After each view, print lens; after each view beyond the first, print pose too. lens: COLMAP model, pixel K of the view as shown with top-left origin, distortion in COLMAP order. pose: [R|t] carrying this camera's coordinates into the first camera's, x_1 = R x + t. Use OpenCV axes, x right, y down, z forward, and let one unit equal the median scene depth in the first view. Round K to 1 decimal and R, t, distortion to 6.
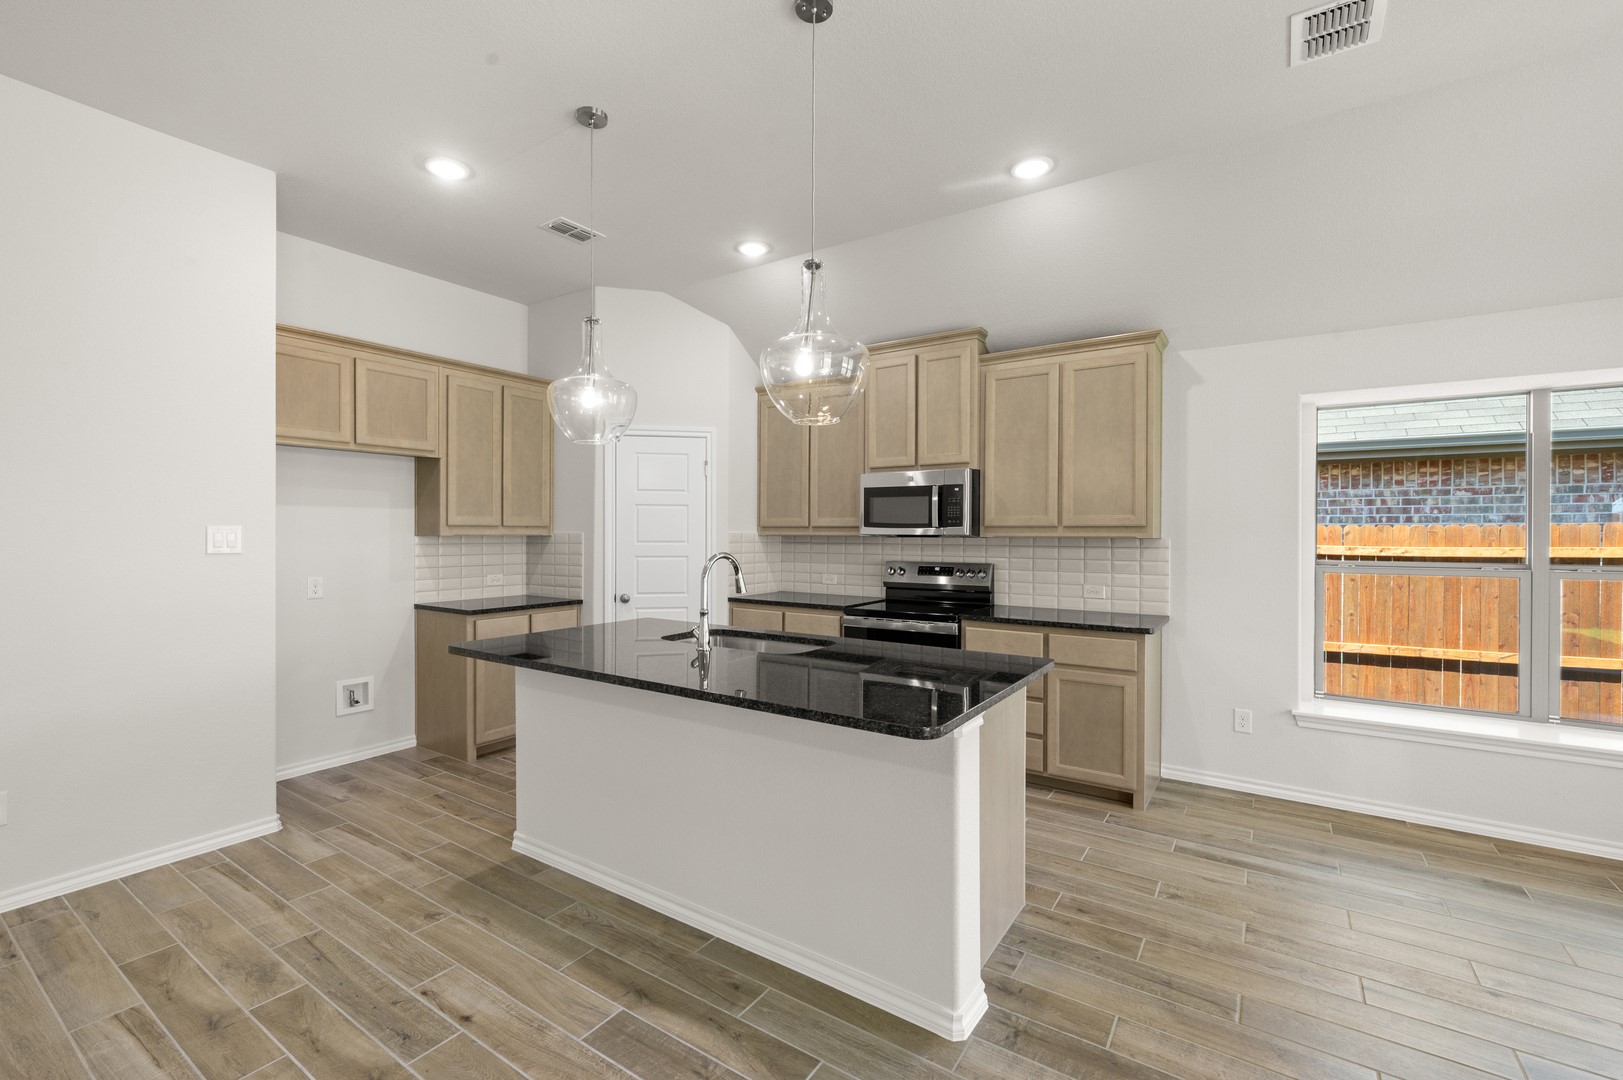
lens RADIAL K [[689.8, 0, 819.4], [0, 689.8, 534.6], [0, 0, 1]] dist [-0.000656, 0.000163]
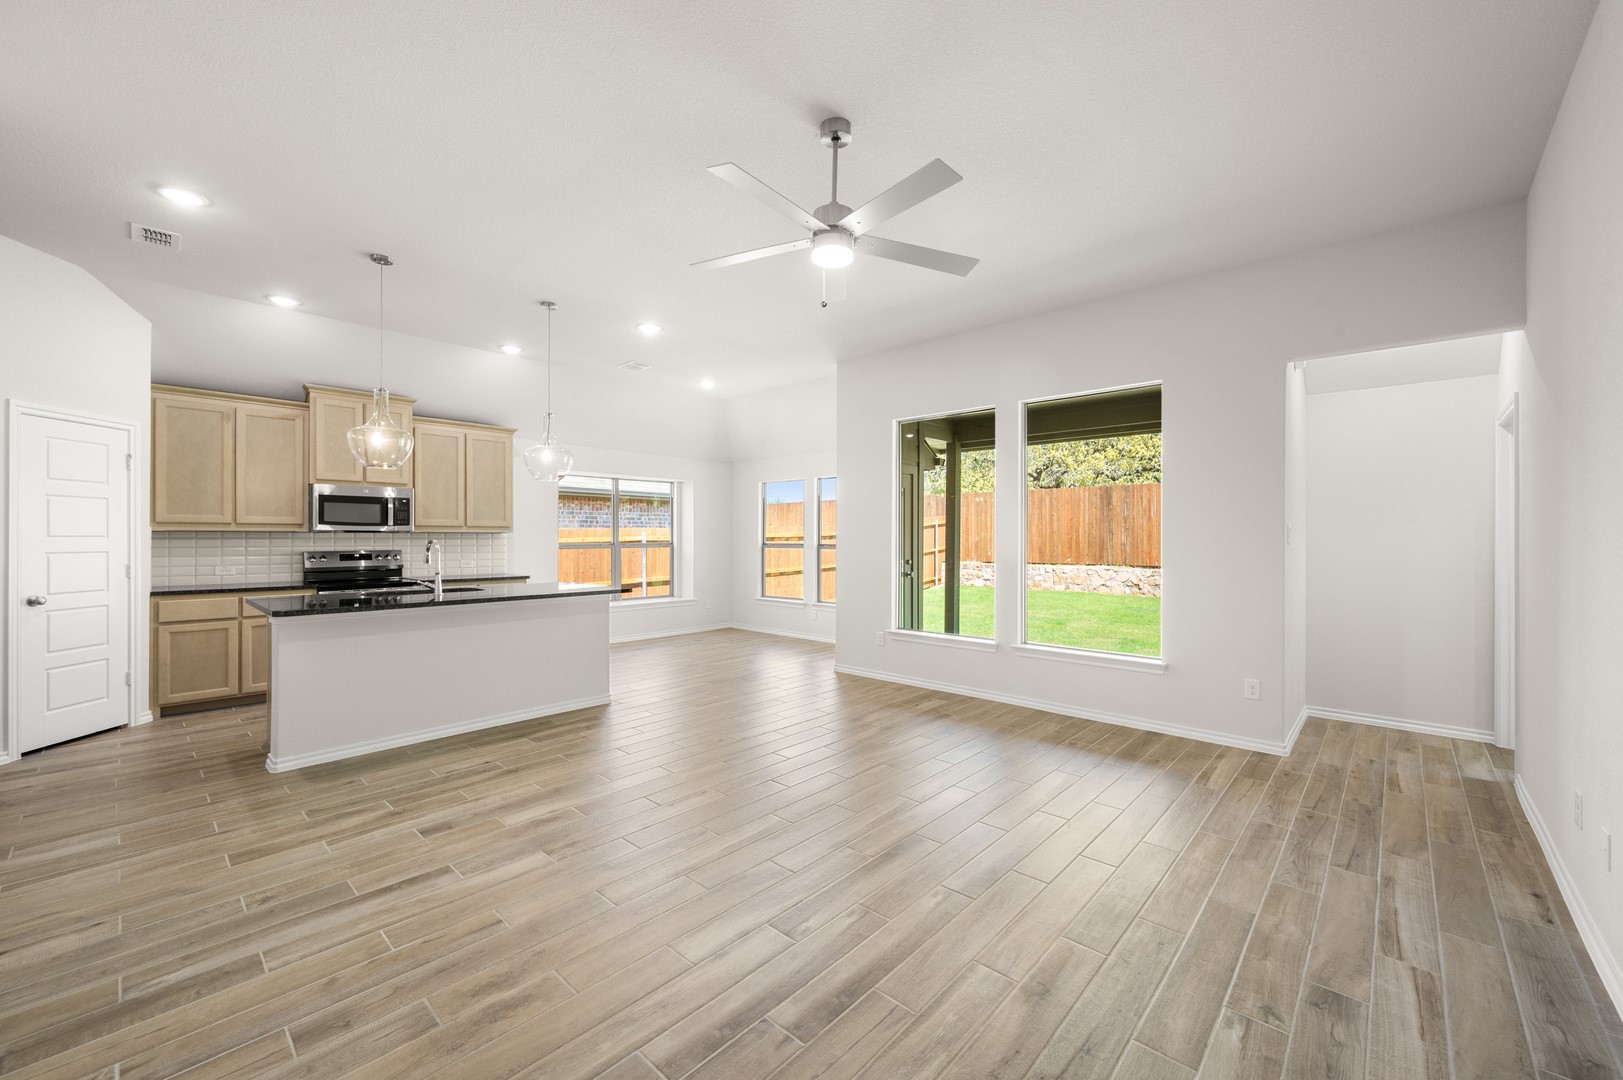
lens RADIAL K [[637.6, 0, 814.7], [0, 637.6, 537.7], [0, 0, 1]] dist [-0.000774, 0.000053]
pose [[0.157469, -0.004967, 0.987511, -1.471804], [0.004063, 0.999982, 0.004381, 0.018556], [-0.987516, 0.003323, 0.157486, -0.174577]]
